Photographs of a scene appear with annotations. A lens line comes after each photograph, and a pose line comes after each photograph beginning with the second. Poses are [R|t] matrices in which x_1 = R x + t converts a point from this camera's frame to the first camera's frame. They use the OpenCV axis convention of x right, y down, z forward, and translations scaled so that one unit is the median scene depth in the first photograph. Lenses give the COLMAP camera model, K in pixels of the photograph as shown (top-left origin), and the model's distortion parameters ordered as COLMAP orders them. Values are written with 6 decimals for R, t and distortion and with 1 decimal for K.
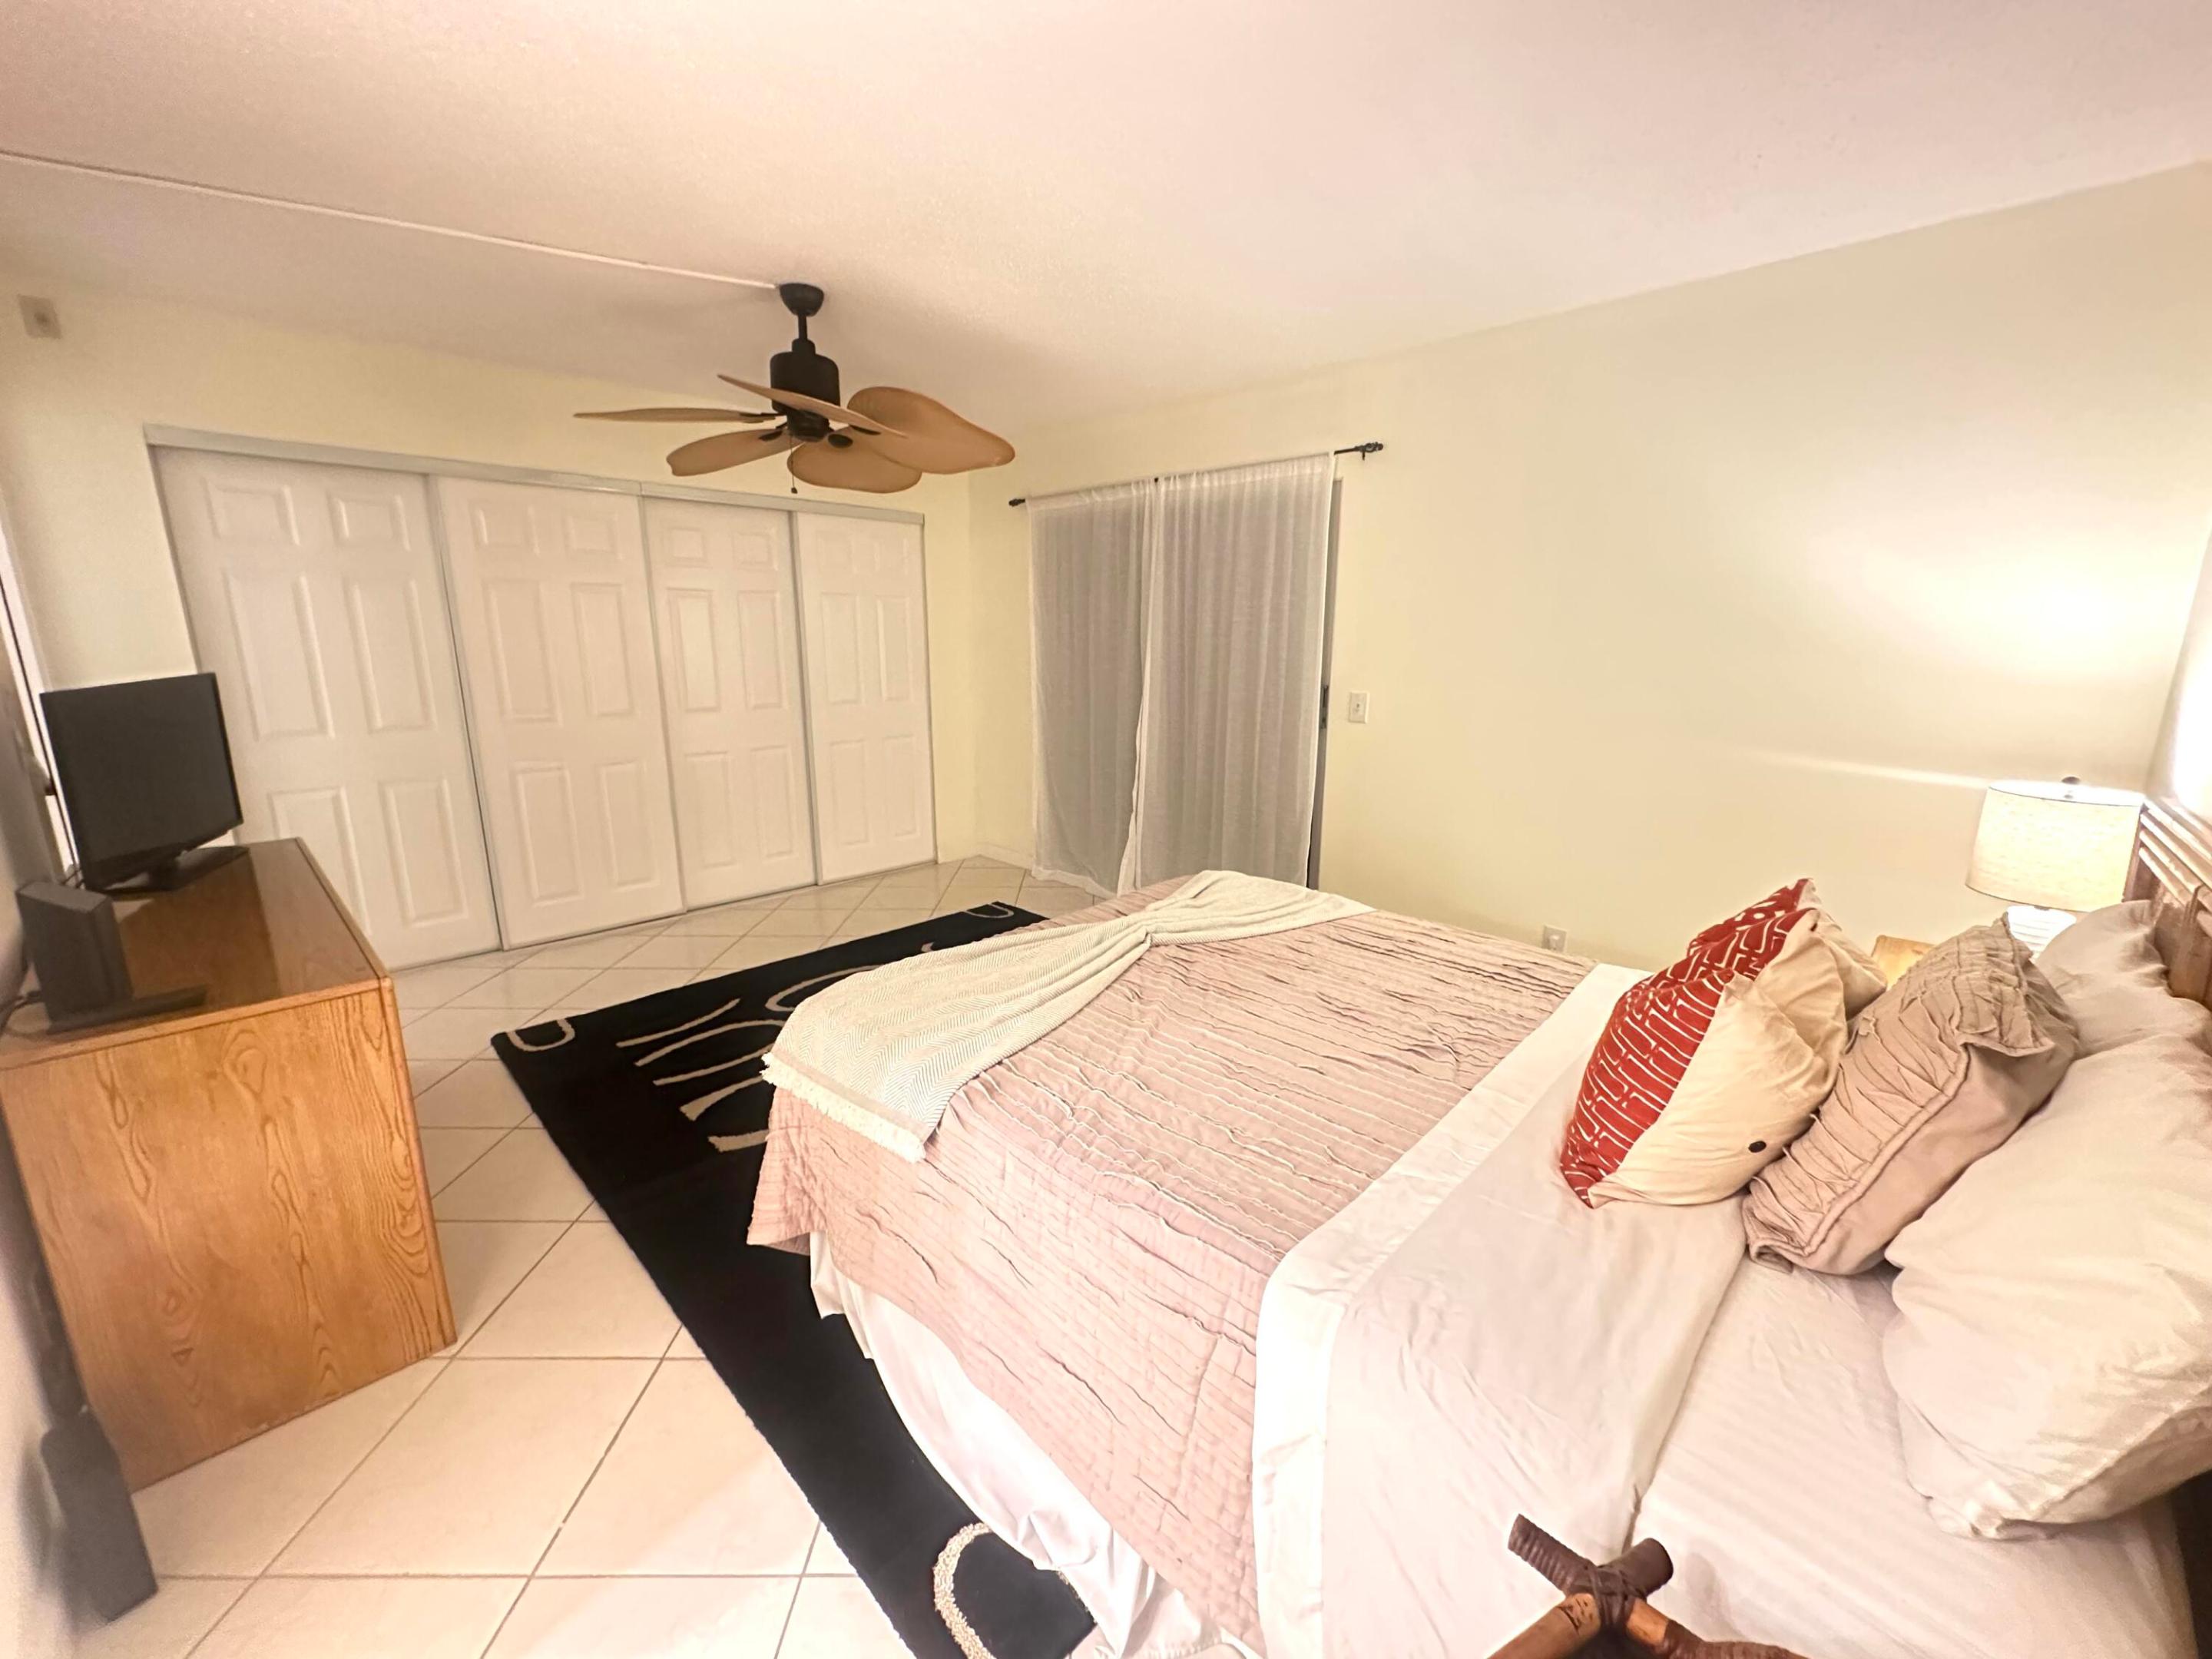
lens RADIAL K [[885.5, 0, 1107.8], [0, 885.5, 830.8], [0, 0, 1]] dist [-0.002568, 0.000378]
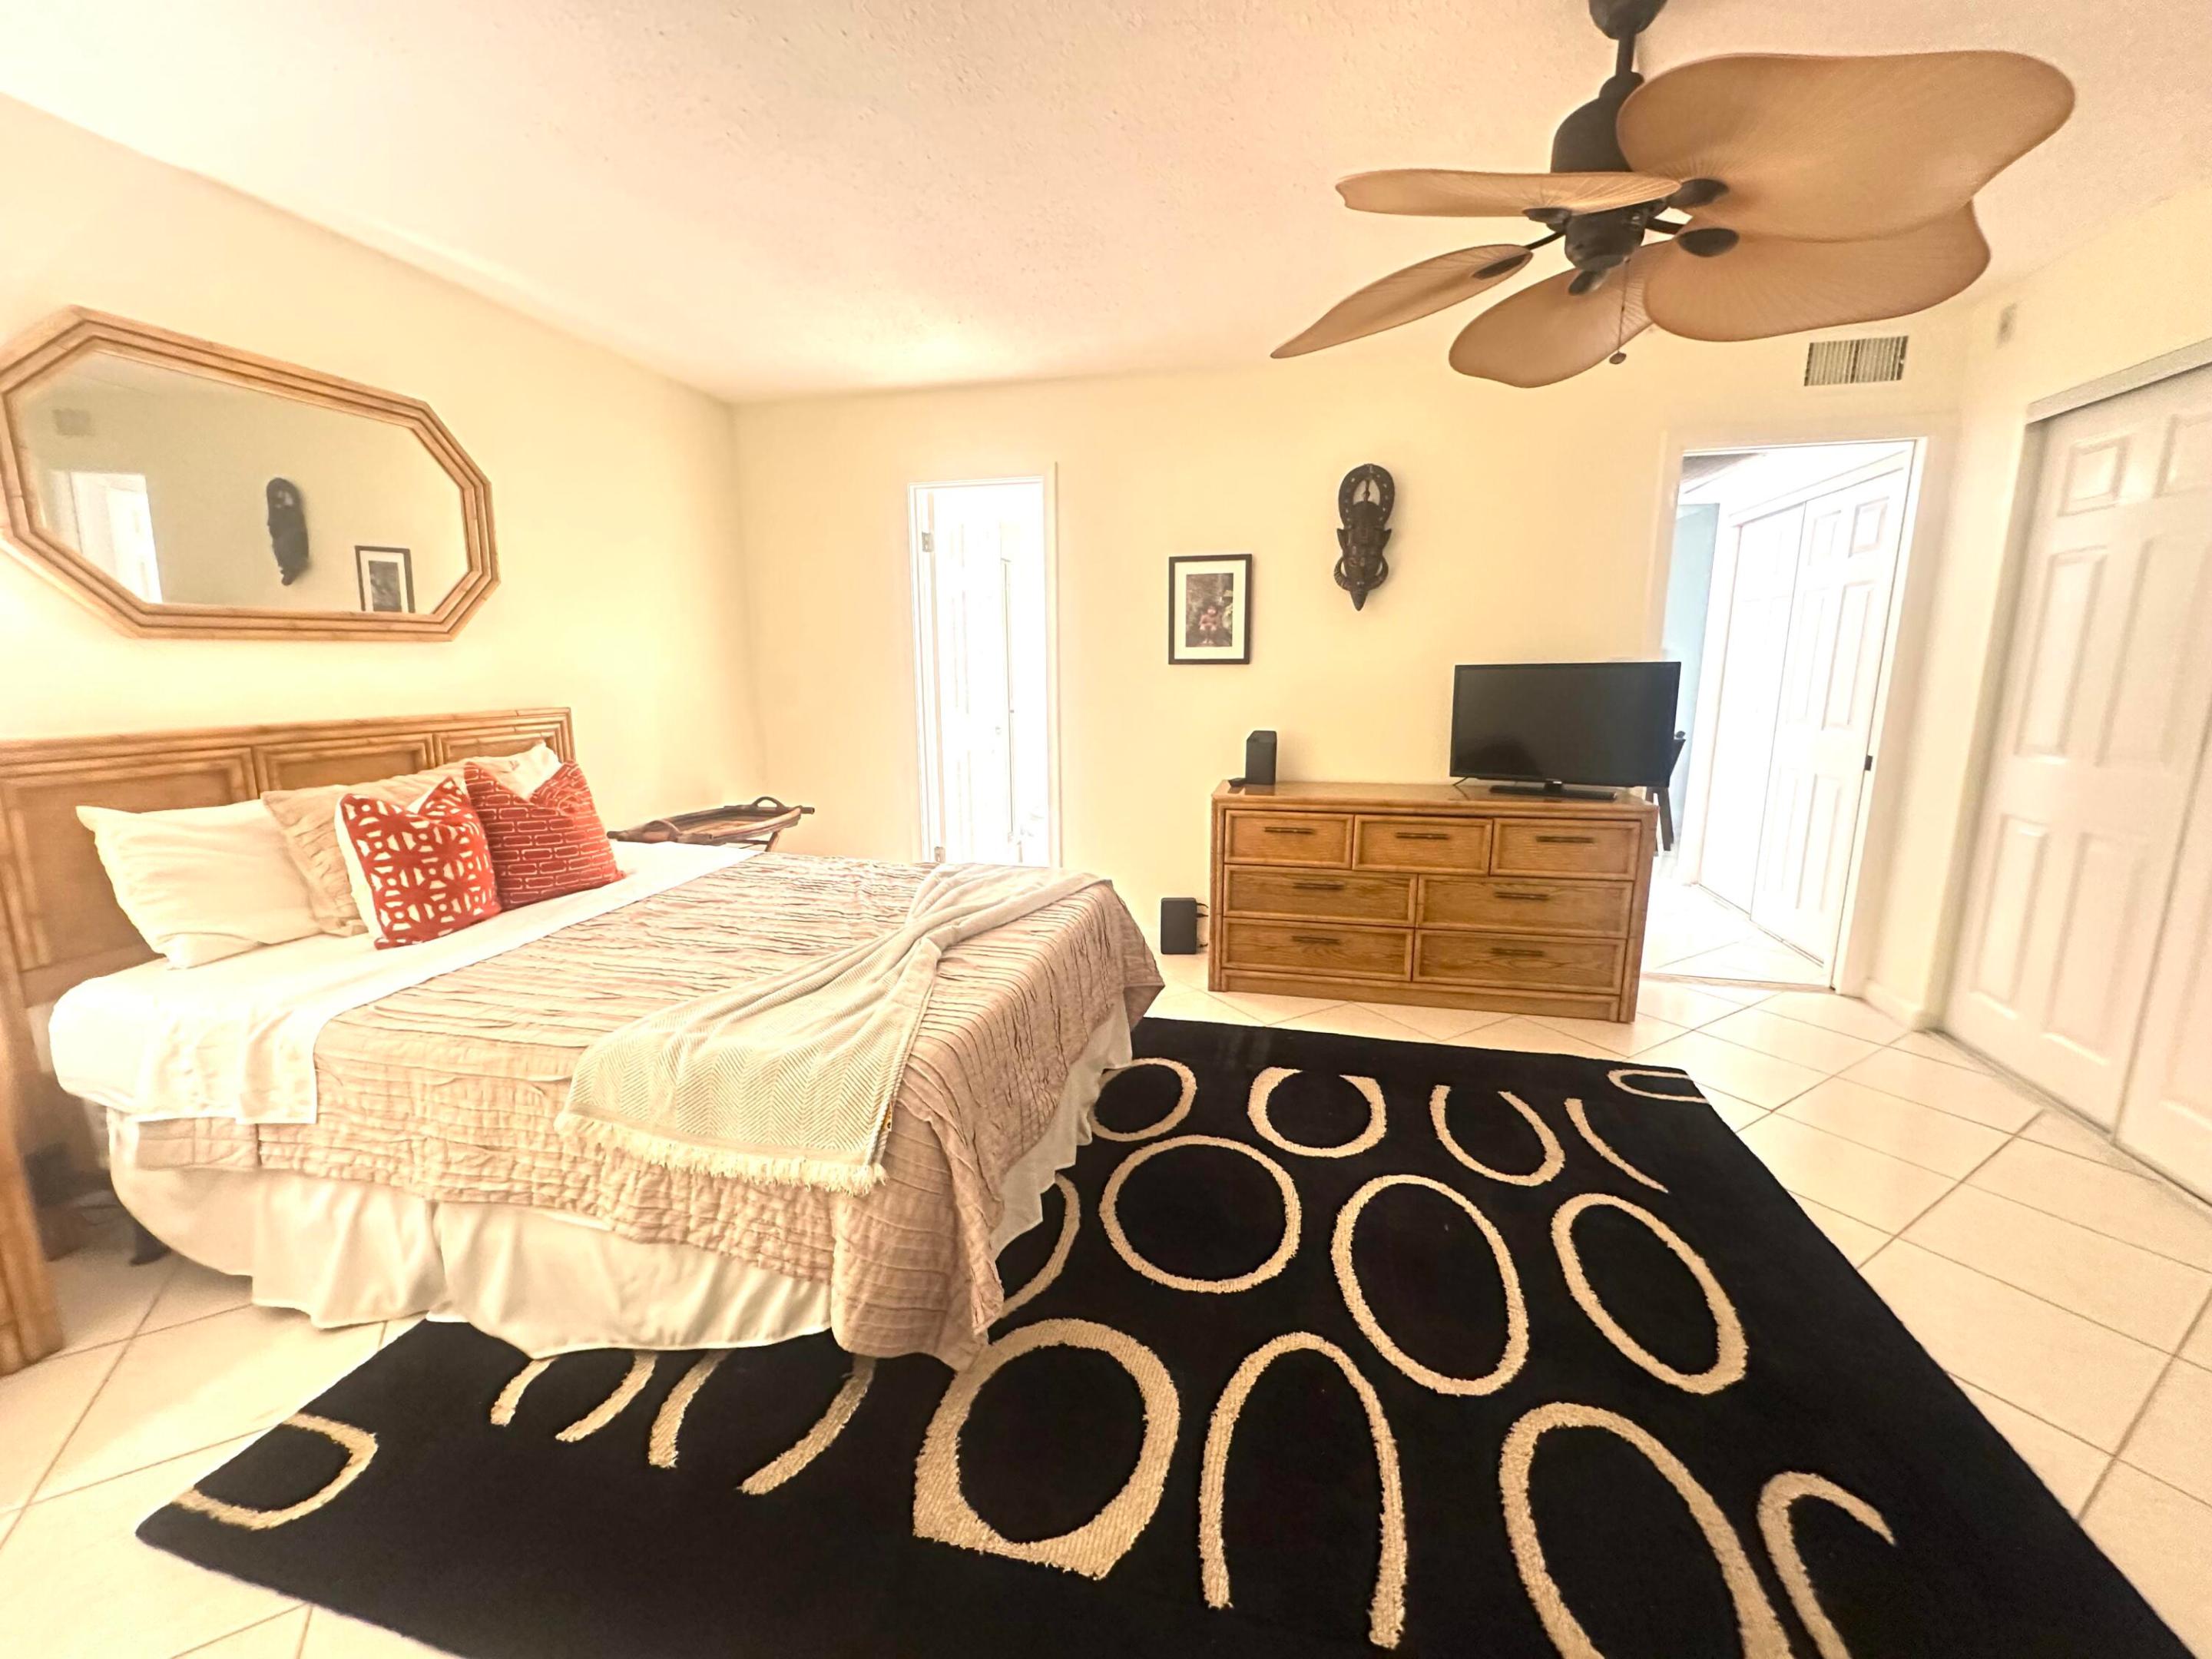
lens RADIAL K [[885.5, 0, 1107.8], [0, 885.5, 830.8], [0, 0, 1]] dist [-0.002568, 0.000378]
pose [[-0.855081, 0.093923, -0.509917, 0.219324], [-0.116219, 0.923713, 0.365030, -0.230191], [0.505302, 0.371392, -0.778933, 1.190084]]
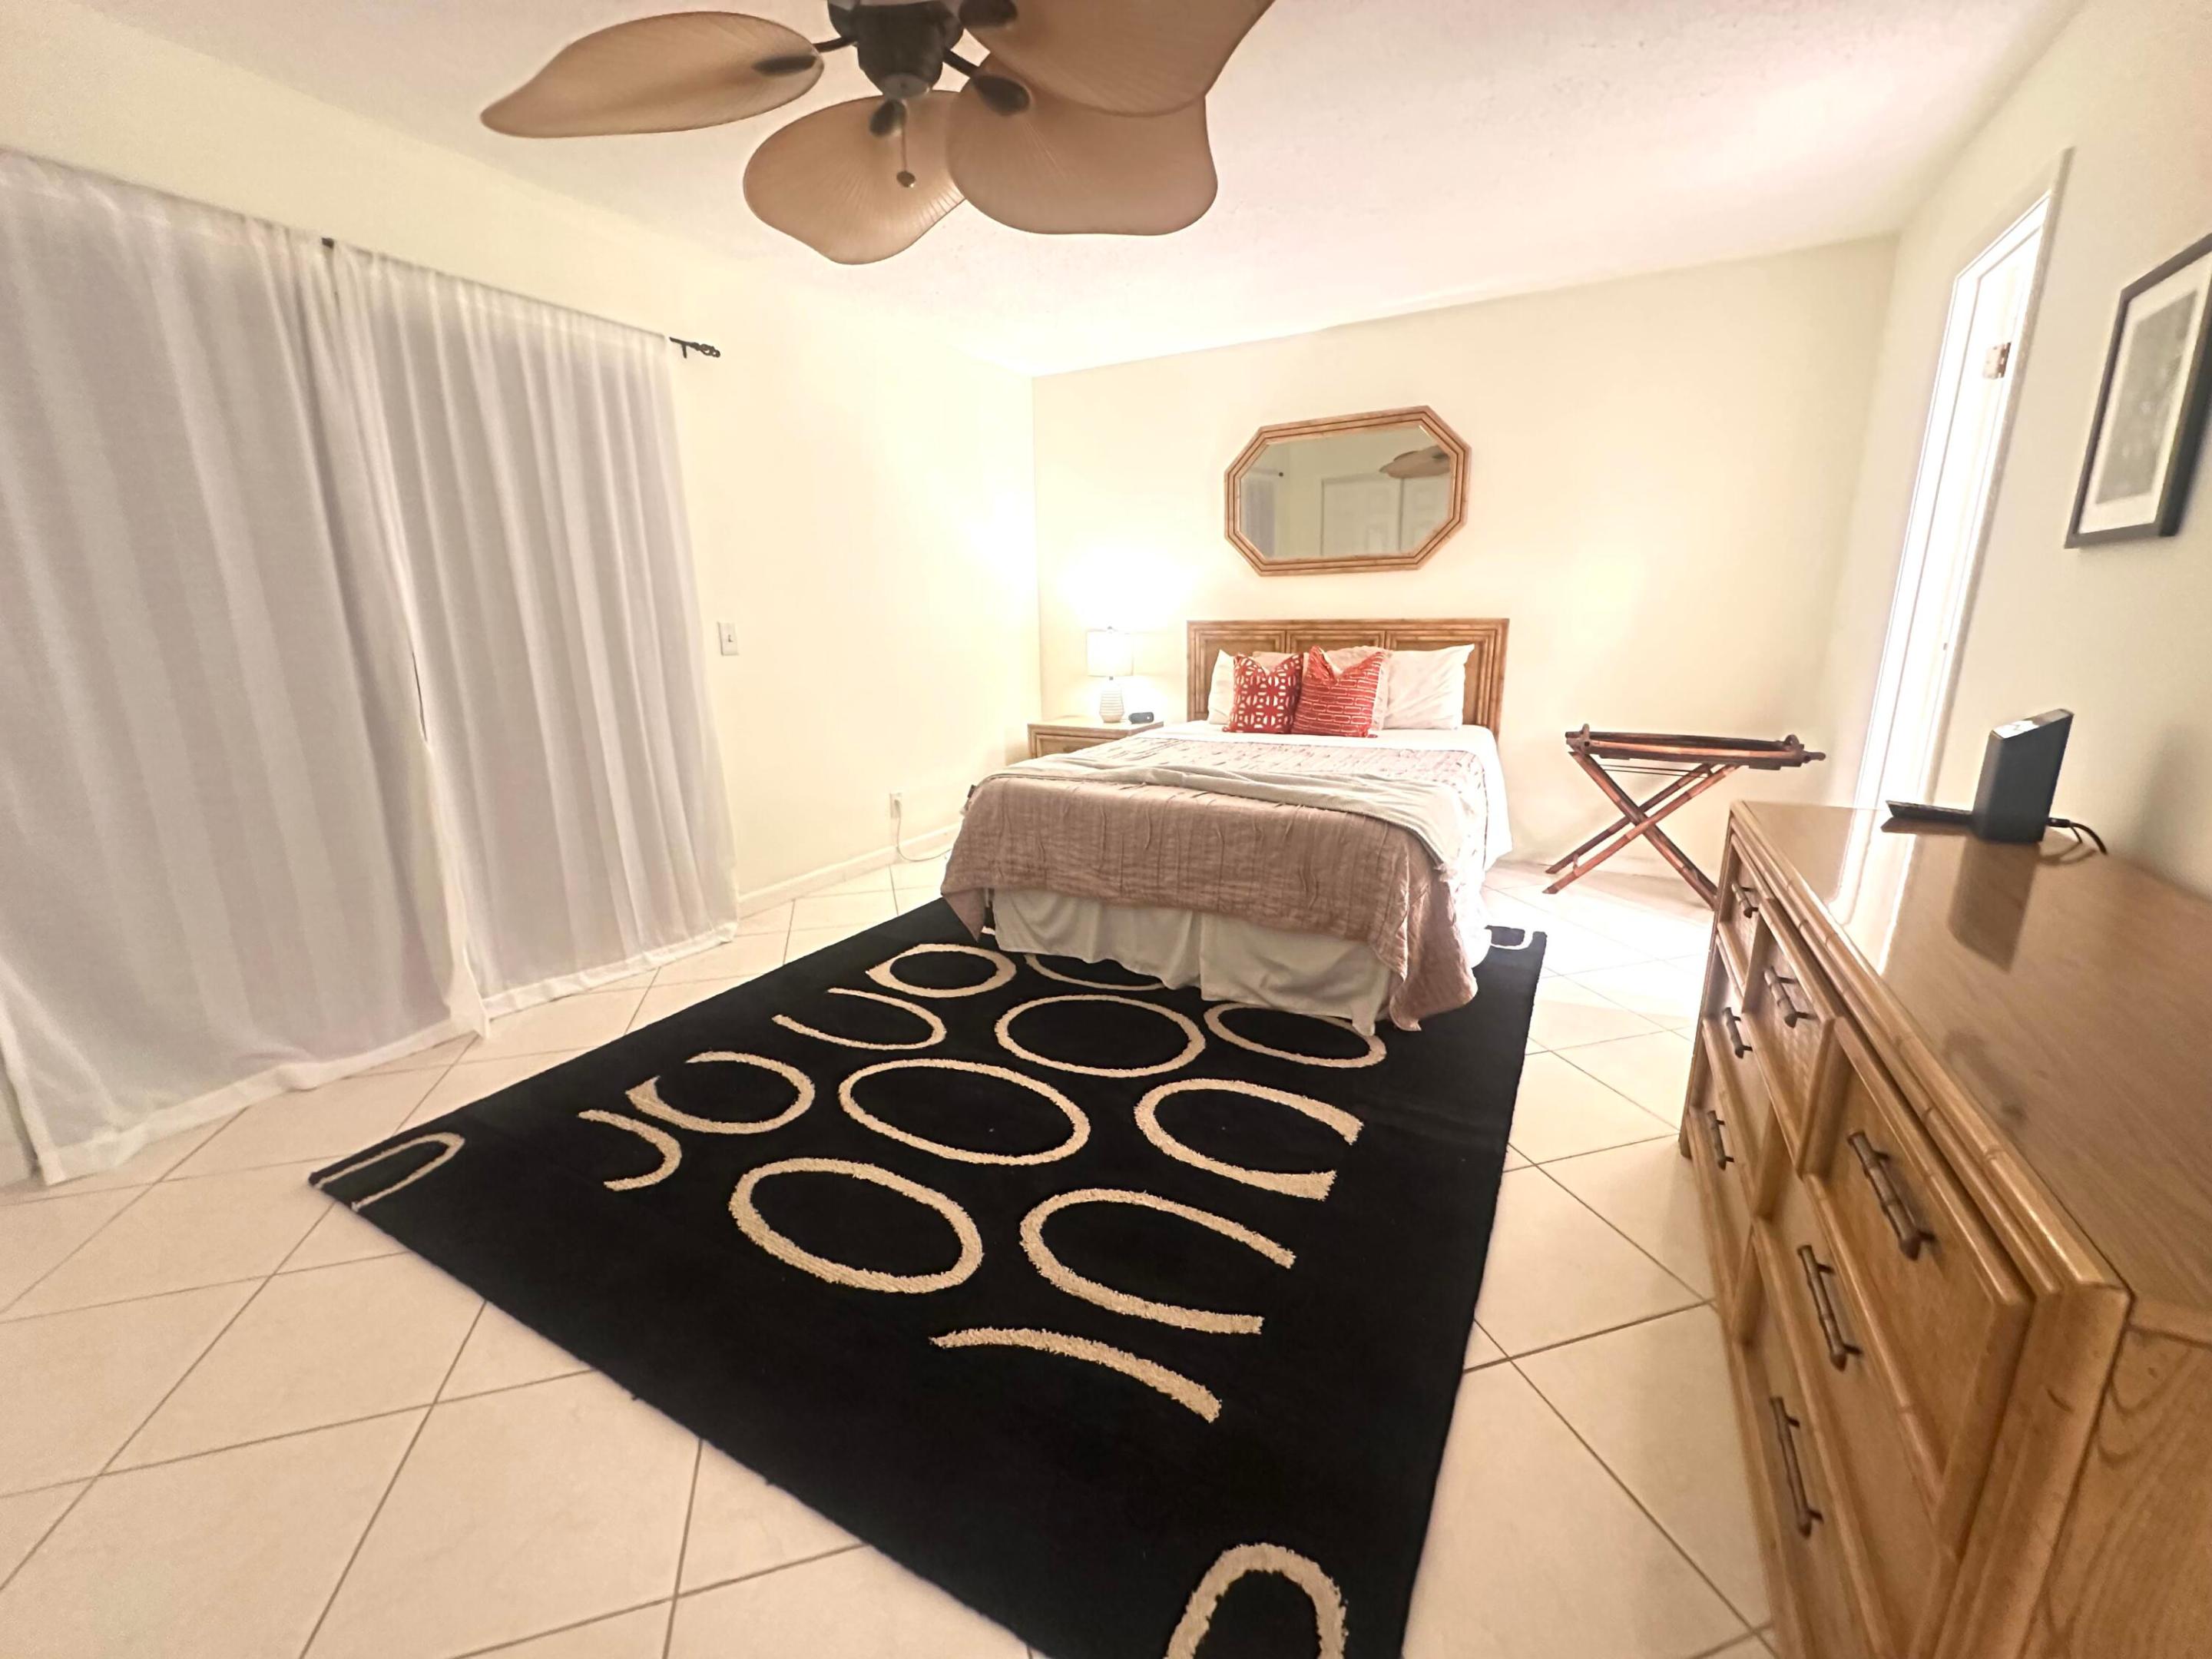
lens RADIAL K [[885.5, 0, 1107.8], [0, 885.5, 830.8], [0, 0, 1]] dist [-0.002568, 0.000378]
pose [[-0.274715, -0.232016, 0.933113, -0.779812], [0.225523, 0.927832, 0.297098, -0.148194], [-0.934704, 0.292056, -0.202565, 0.933975]]
